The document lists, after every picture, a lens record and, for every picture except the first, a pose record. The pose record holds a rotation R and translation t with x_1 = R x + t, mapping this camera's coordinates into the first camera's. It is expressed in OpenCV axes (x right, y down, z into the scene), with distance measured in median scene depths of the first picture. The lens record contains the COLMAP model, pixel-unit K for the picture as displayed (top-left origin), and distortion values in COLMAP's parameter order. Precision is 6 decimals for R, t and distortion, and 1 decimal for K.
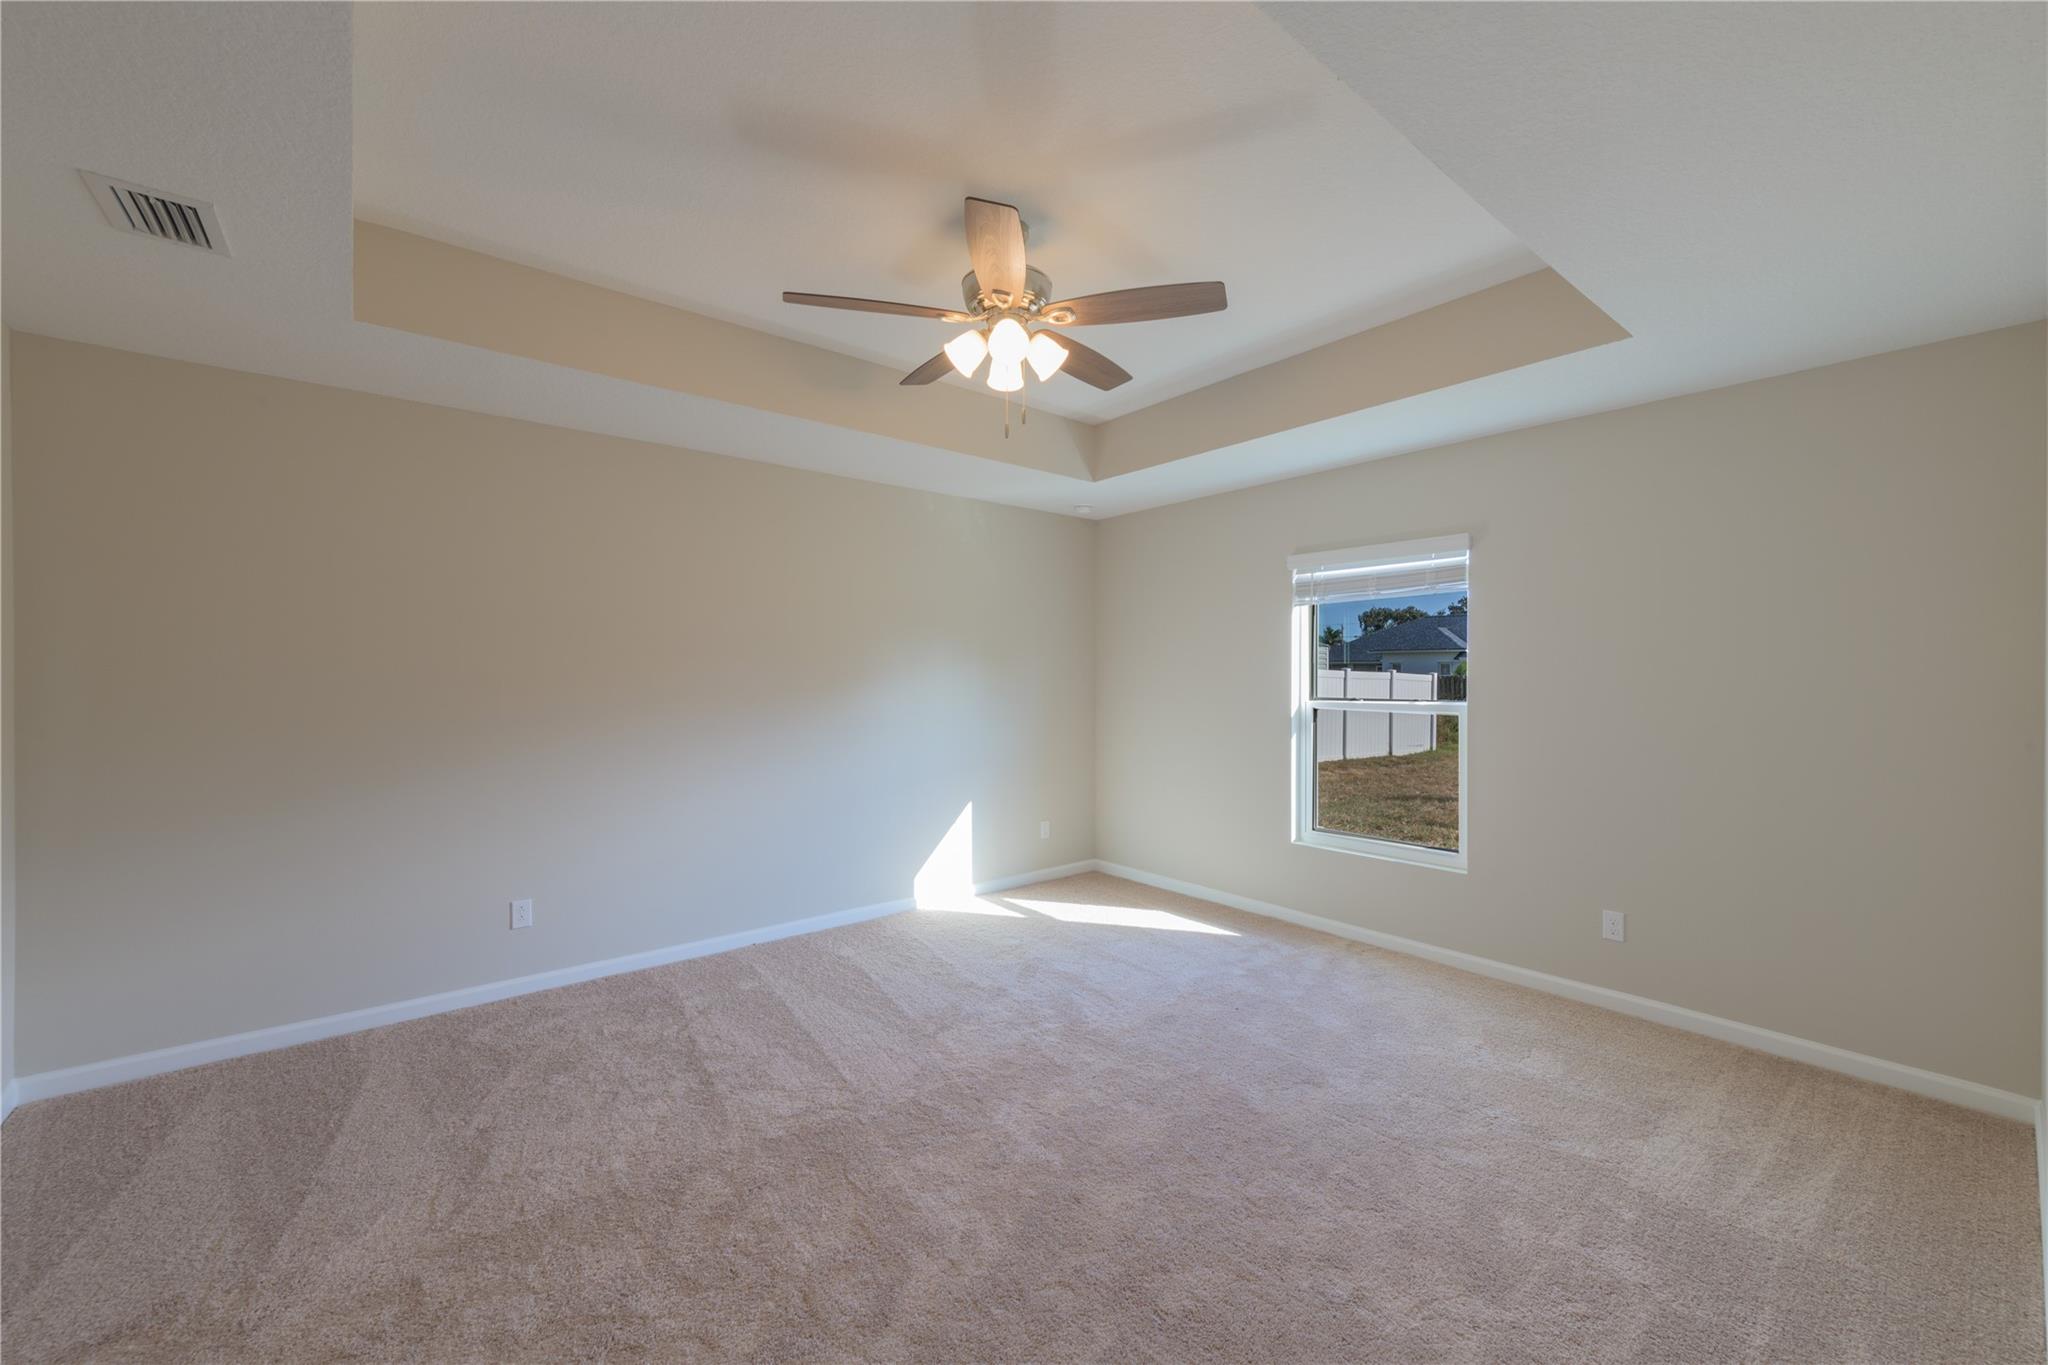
lens RADIAL K [[805.8, 0, 1013.0], [0, 805.8, 660.8], [0, 0, 1]] dist [0.002107, -0.001016]
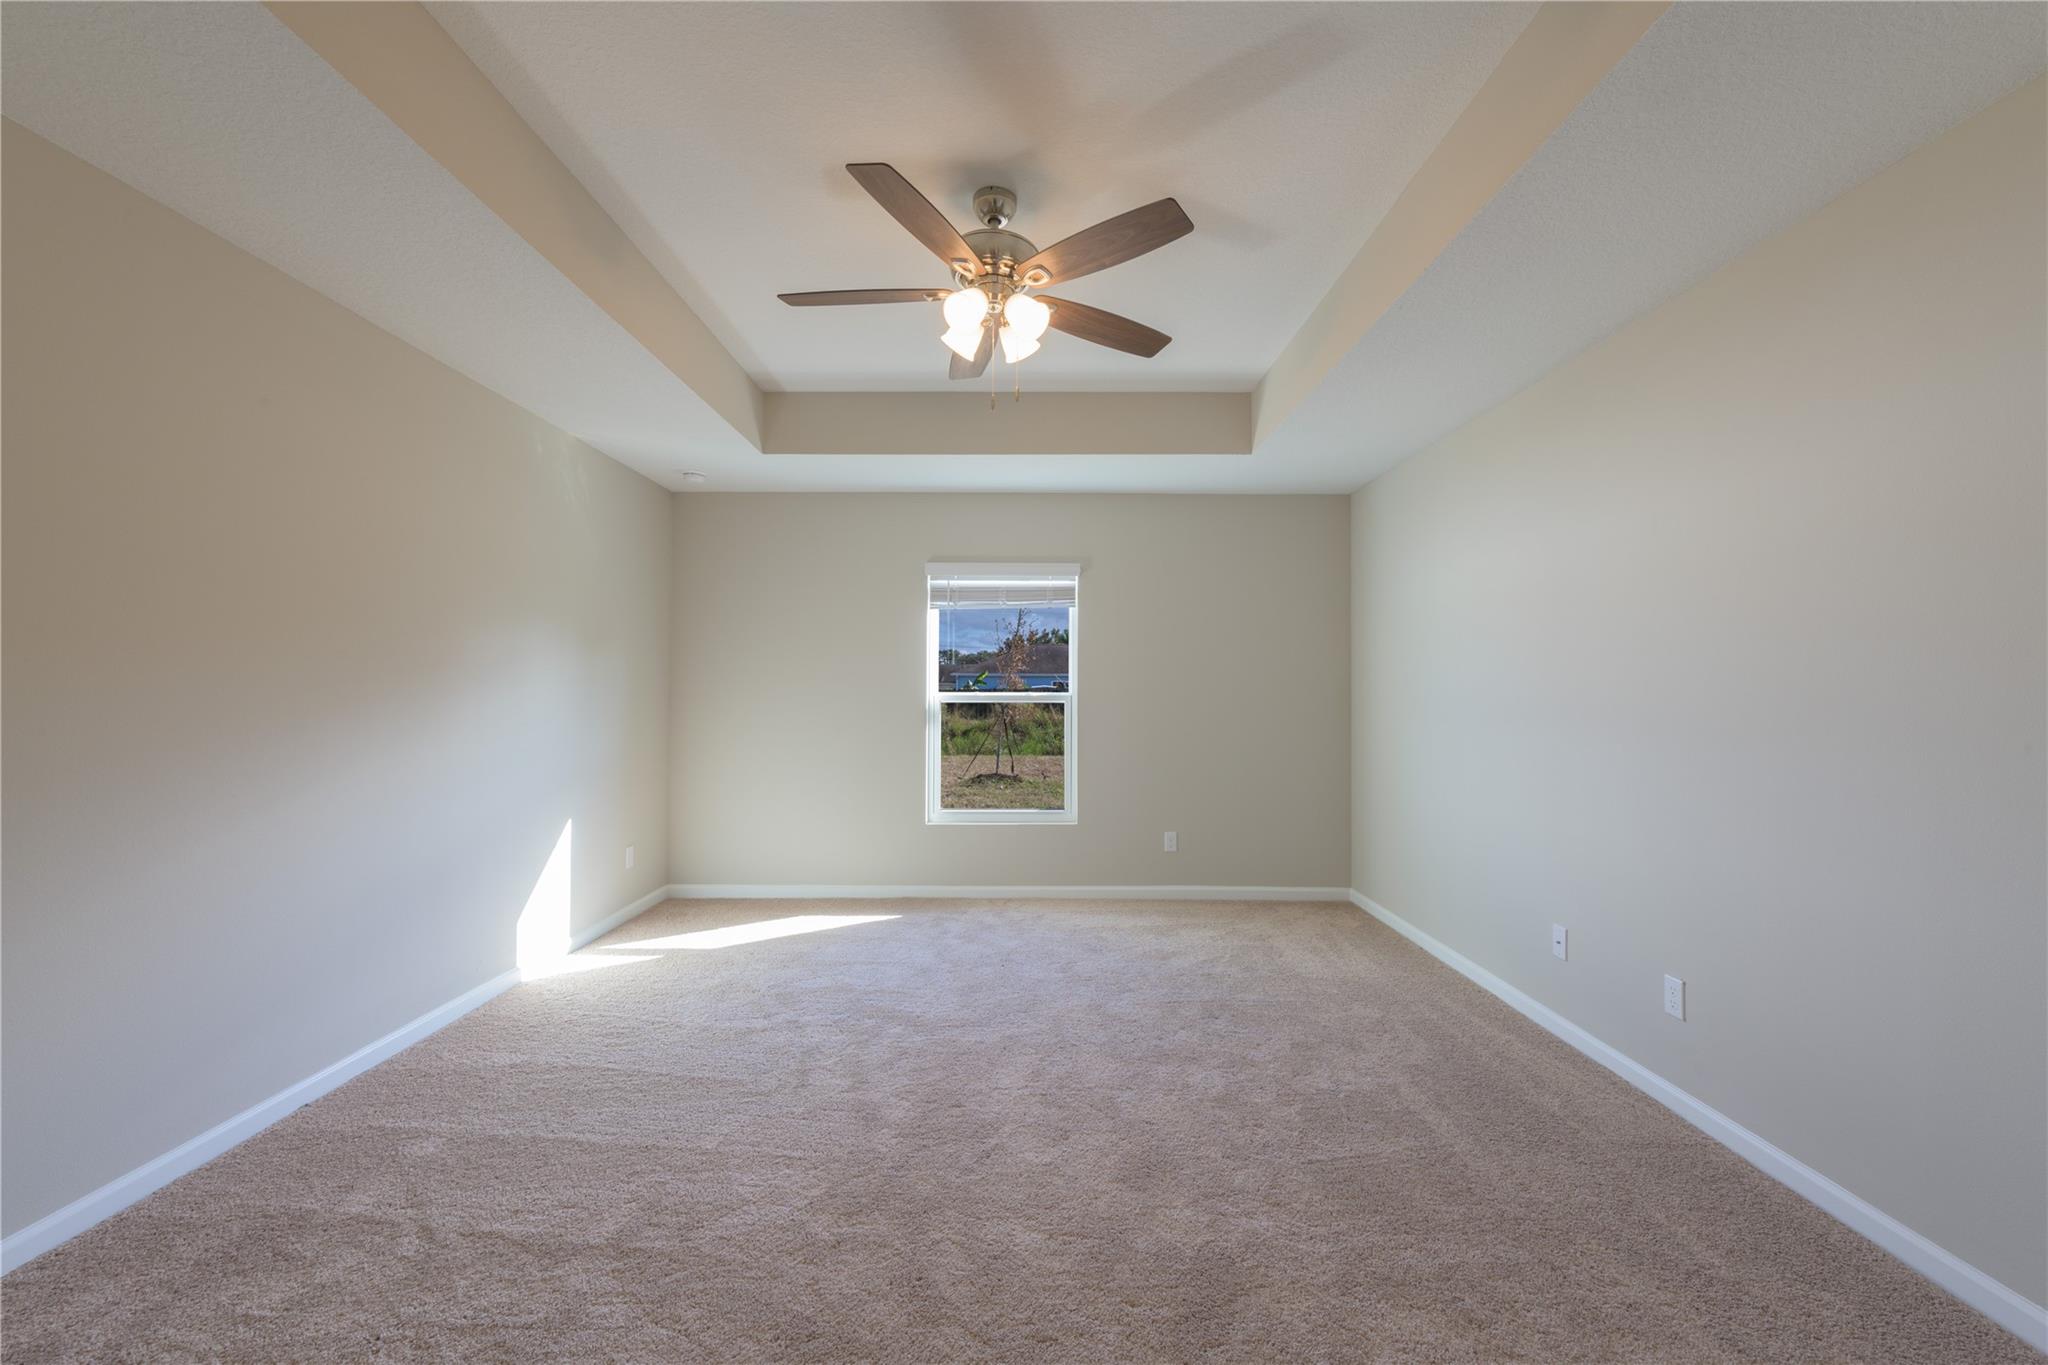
lens RADIAL K [[805.8, 0, 1035.5], [0, 805.8, 679.5], [0, 0, 1]] dist [0.002107, -0.001016]
pose [[0.634799, 0.010709, 0.772603, -0.466663], [-0.017523, 0.999846, 0.000539, 0.028788], [-0.772479, -0.013881, 0.634889, 0.219109]]
